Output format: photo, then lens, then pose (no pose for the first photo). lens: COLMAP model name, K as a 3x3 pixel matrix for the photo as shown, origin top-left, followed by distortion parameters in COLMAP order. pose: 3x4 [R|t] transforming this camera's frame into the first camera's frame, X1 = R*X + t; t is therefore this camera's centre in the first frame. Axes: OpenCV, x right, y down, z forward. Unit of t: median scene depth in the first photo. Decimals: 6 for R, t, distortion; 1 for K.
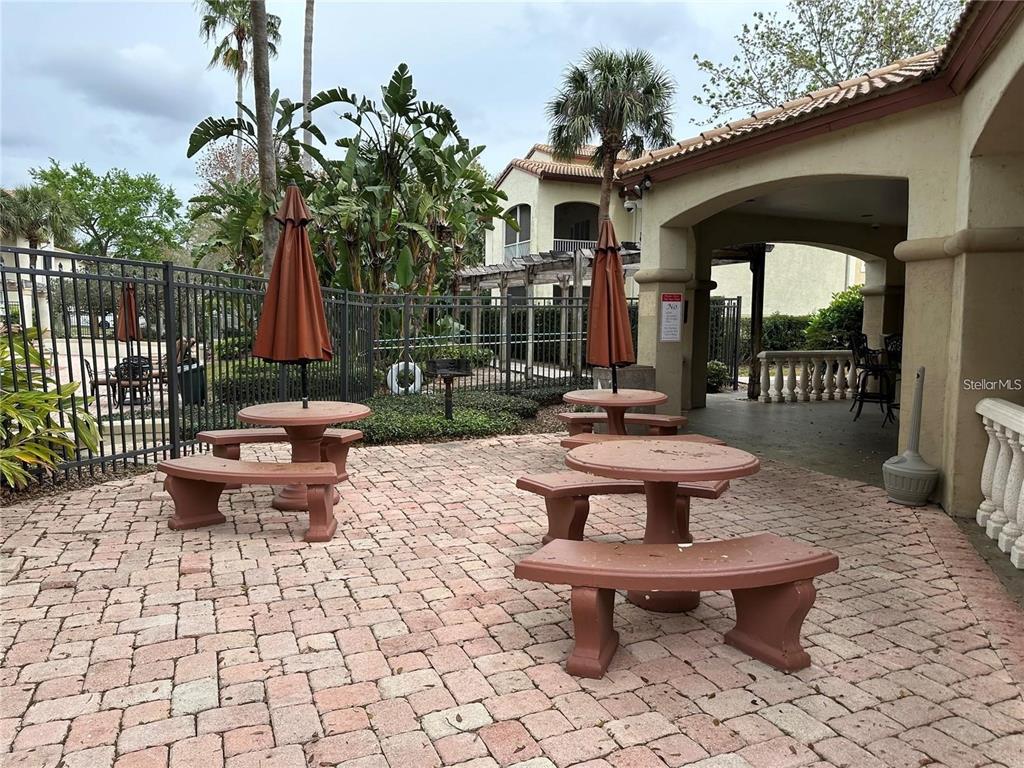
lens RADIAL K [[702.5, 0, 510.7], [0, 702.5, 390.9], [0, 0, 1]] dist [0.001927, -0.001554]
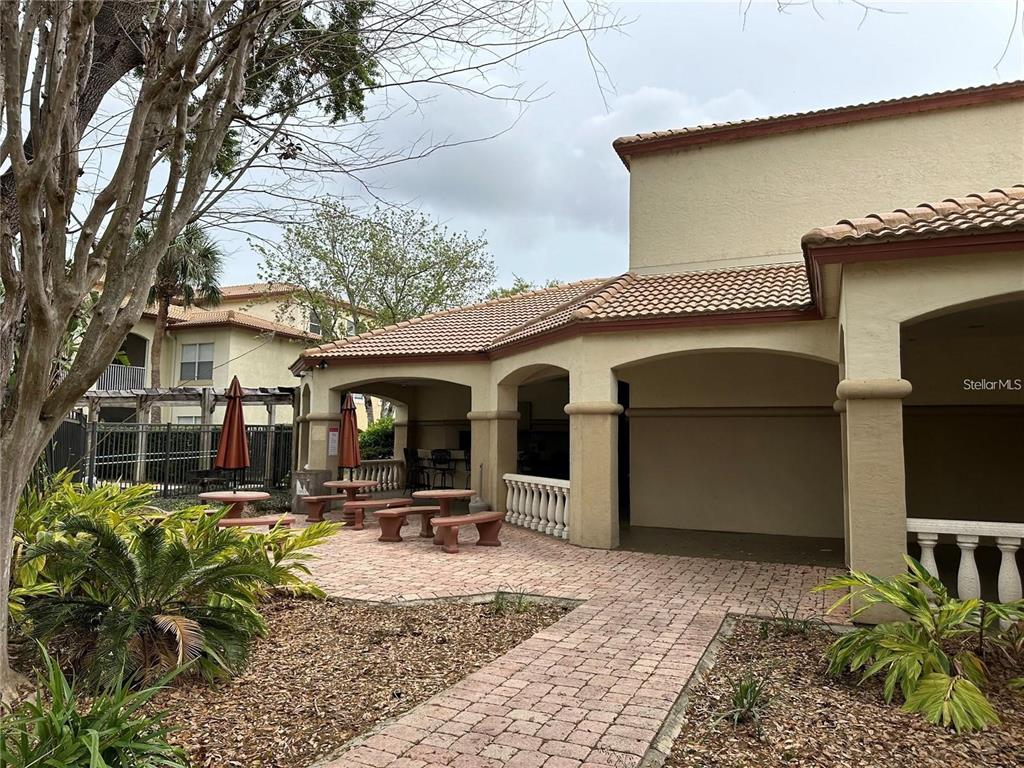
lens RADIAL K [[702.5, 0, 511.5], [0, 702.5, 381.4], [0, 0, 1]] dist [0.001927, -0.001554]
pose [[0.719448, 0.057200, 0.692187, -0.656860], [0.066978, 0.986245, -0.151115, 0.039961], [-0.691309, 0.155080, 0.705721, -0.533526]]
